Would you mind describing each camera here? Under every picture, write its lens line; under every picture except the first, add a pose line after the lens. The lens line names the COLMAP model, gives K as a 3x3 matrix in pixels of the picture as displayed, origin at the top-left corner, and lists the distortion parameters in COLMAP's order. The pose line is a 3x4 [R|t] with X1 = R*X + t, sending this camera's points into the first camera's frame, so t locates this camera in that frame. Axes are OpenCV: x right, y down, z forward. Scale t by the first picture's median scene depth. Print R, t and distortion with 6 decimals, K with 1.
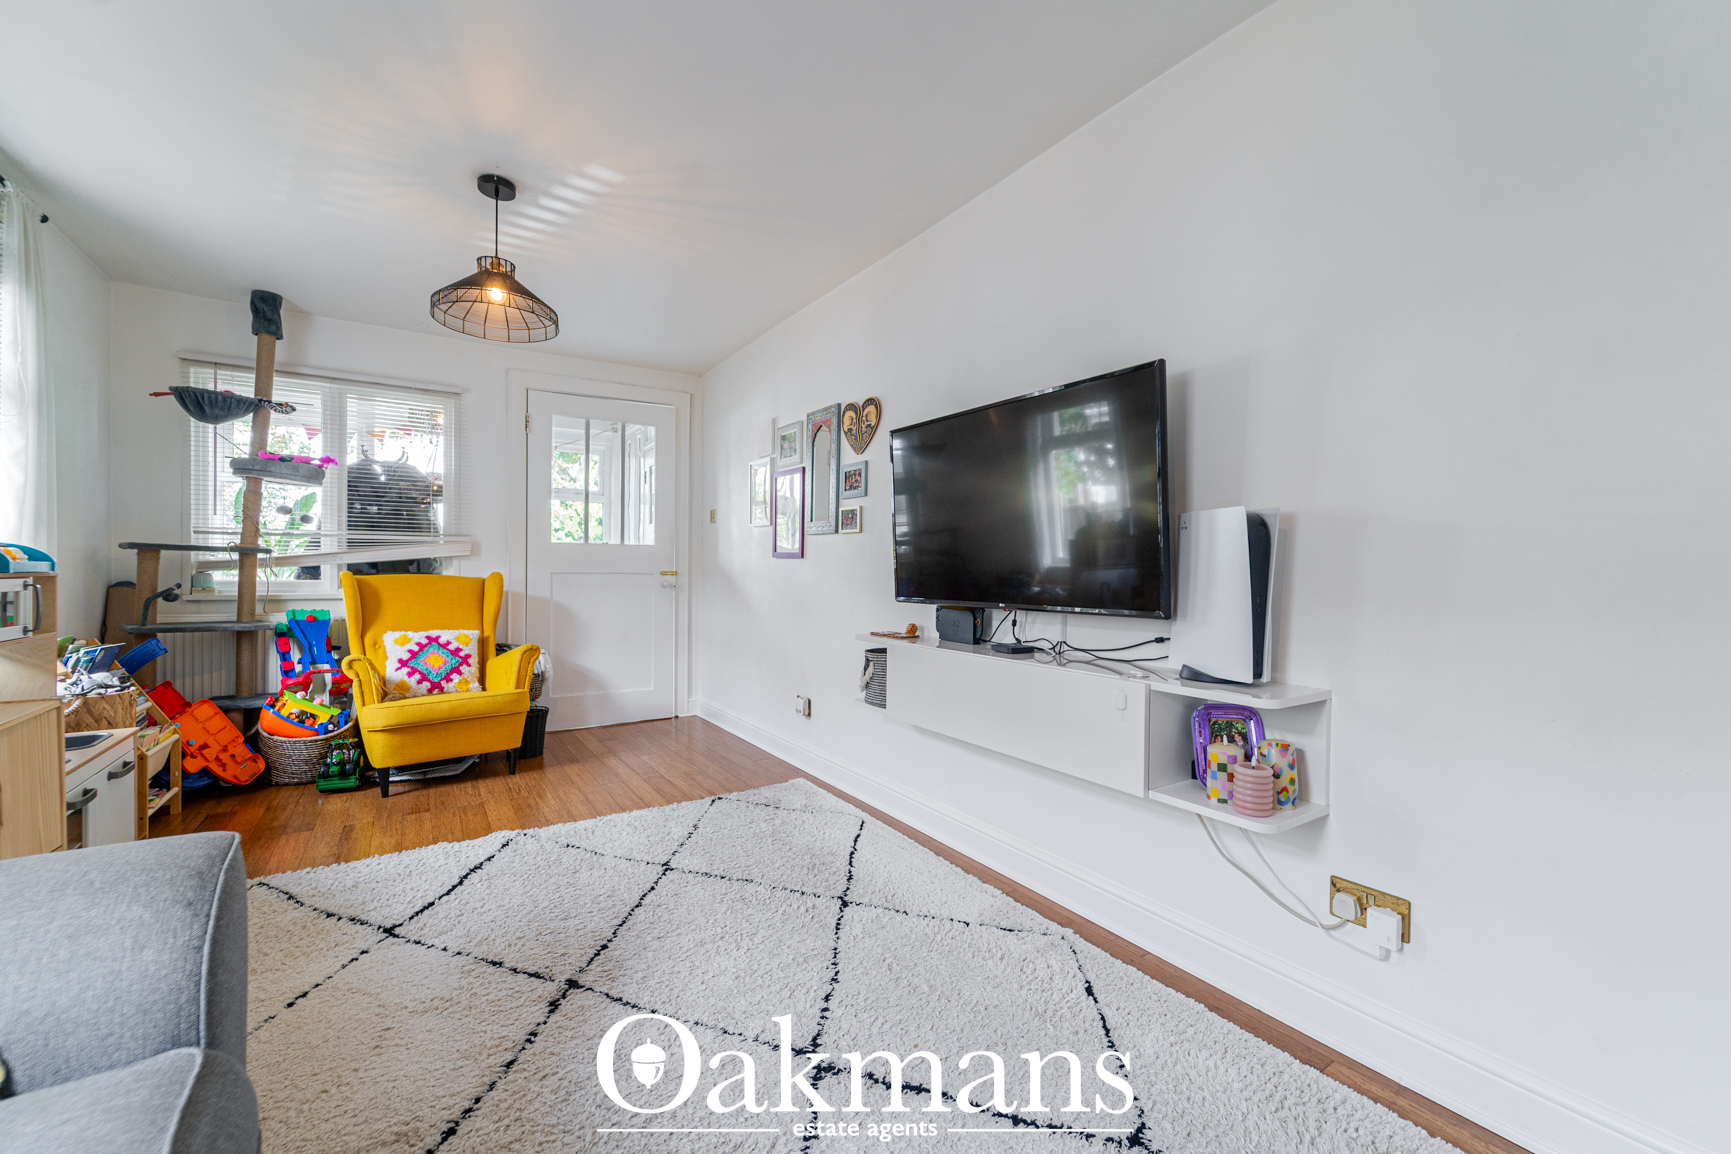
lens RADIAL K [[695.4, 0, 866.4], [0, 695.4, 575.0], [0, 0, 1]] dist [0.001632, -0.000848]
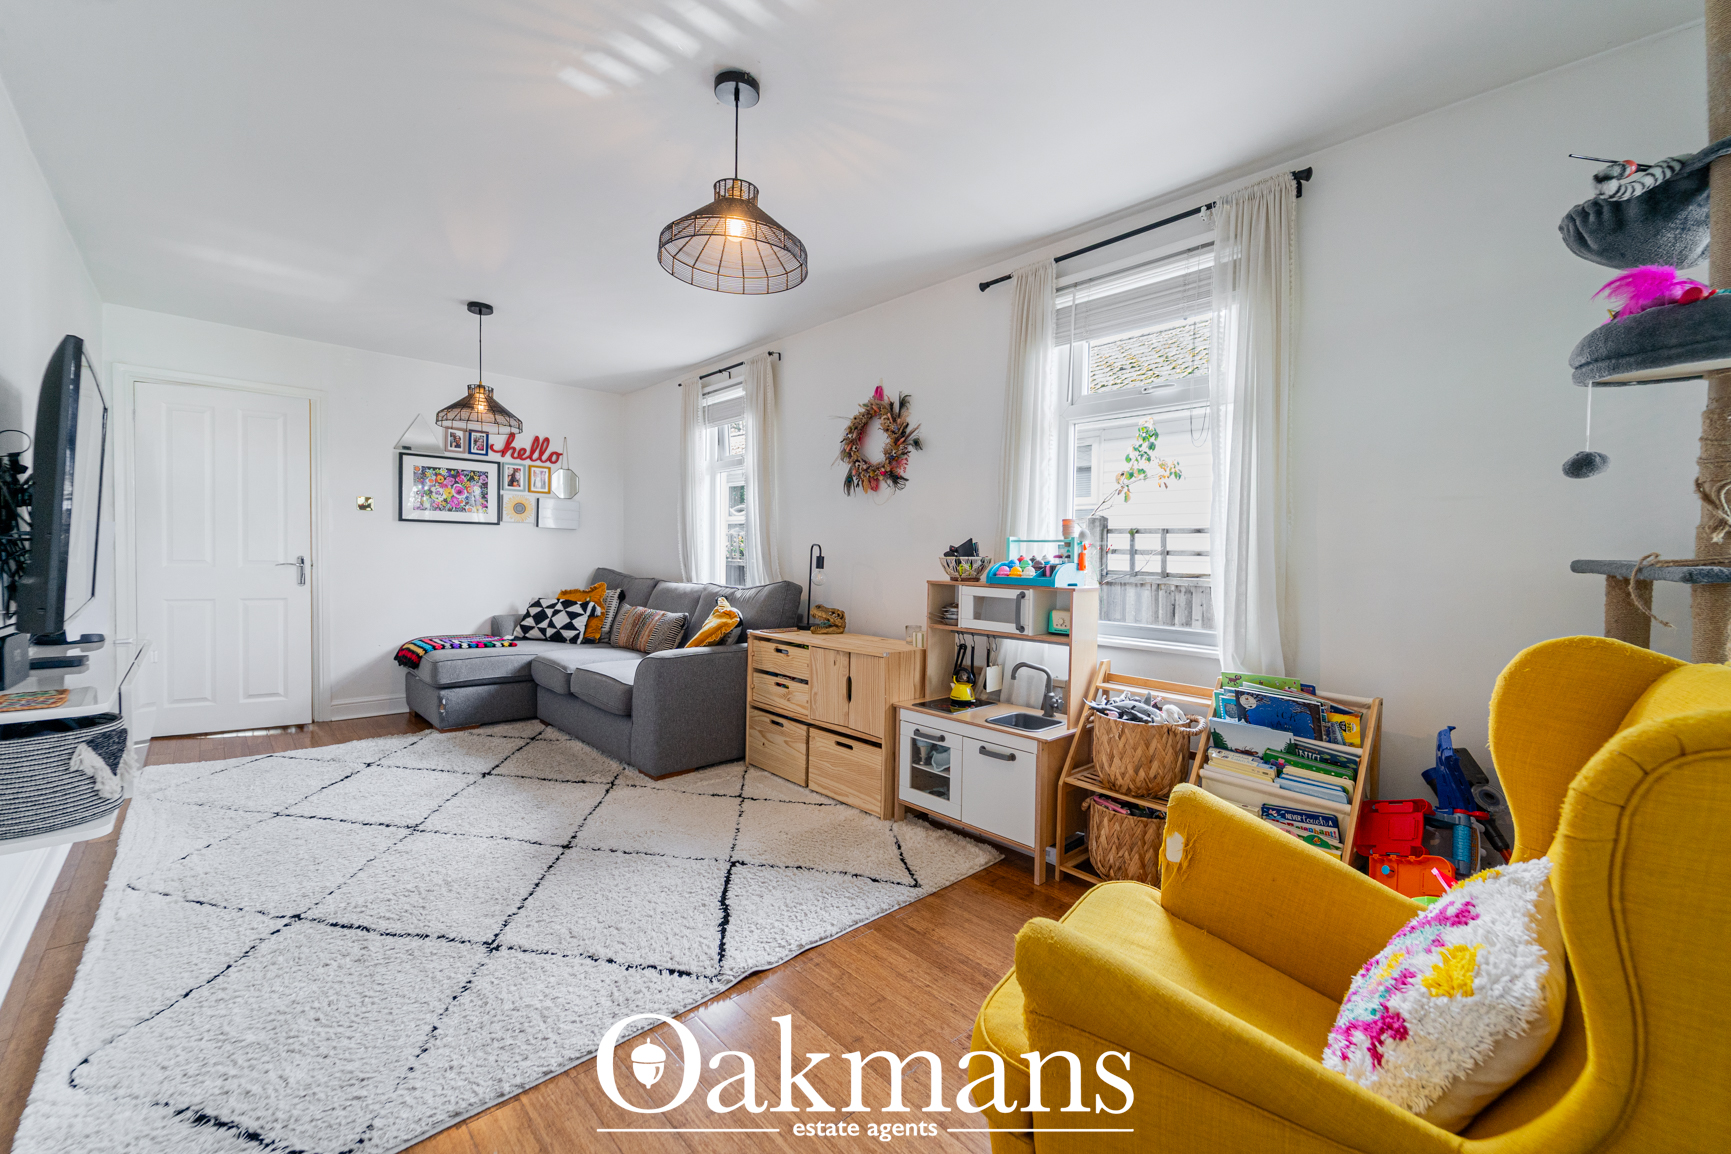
lens RADIAL K [[695.4, 0, 866.4], [0, 695.4, 575.0], [0, 0, 1]] dist [0.001632, -0.000848]
pose [[-0.984493, -0.018412, -0.174457, -0.423852], [-0.024425, 0.999177, 0.032384, -0.037067], [0.173717, 0.036142, -0.984132, 1.388572]]
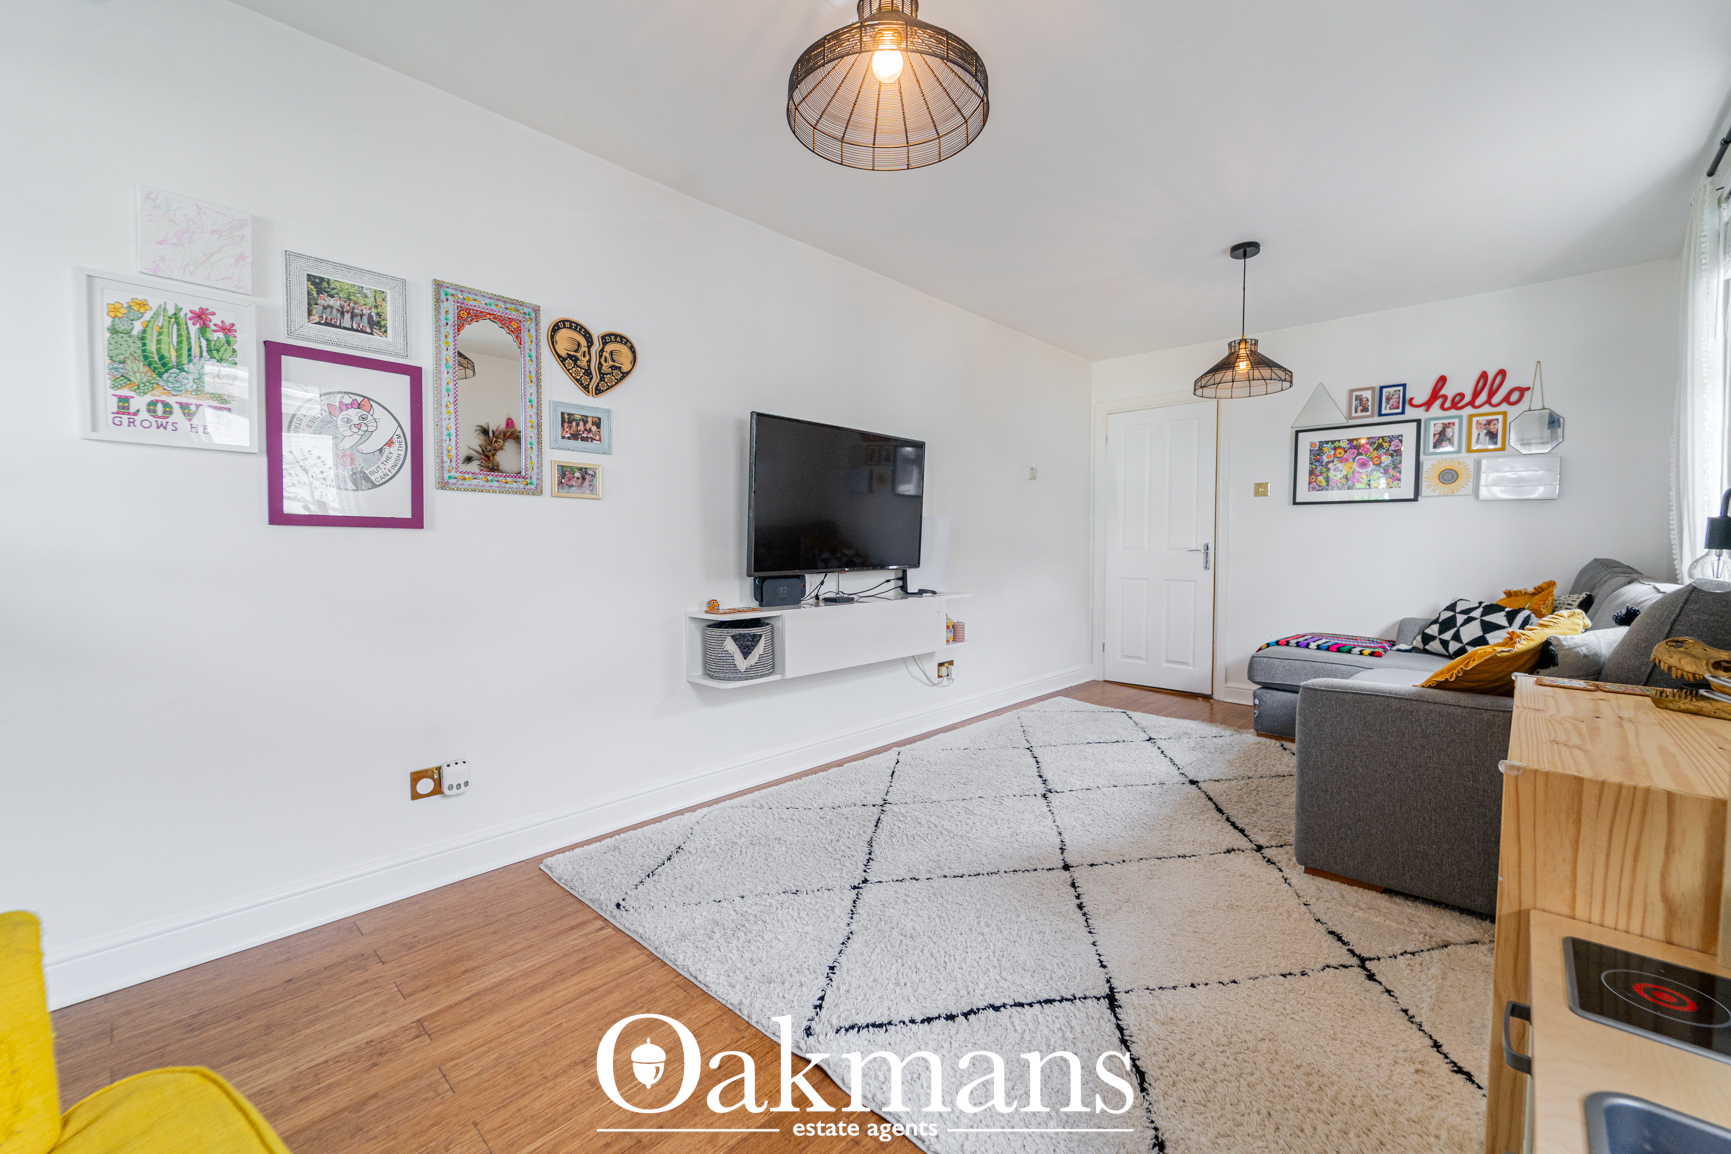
lens RADIAL K [[695.4, 0, 866.4], [0, 695.4, 575.0], [0, 0, 1]] dist [0.001632, -0.000848]
pose [[-0.245245, -0.051584, 0.968088, -0.842020], [0.002729, 0.998543, 0.053898, -0.017418], [-0.969457, 0.015861, -0.244746, 0.900399]]
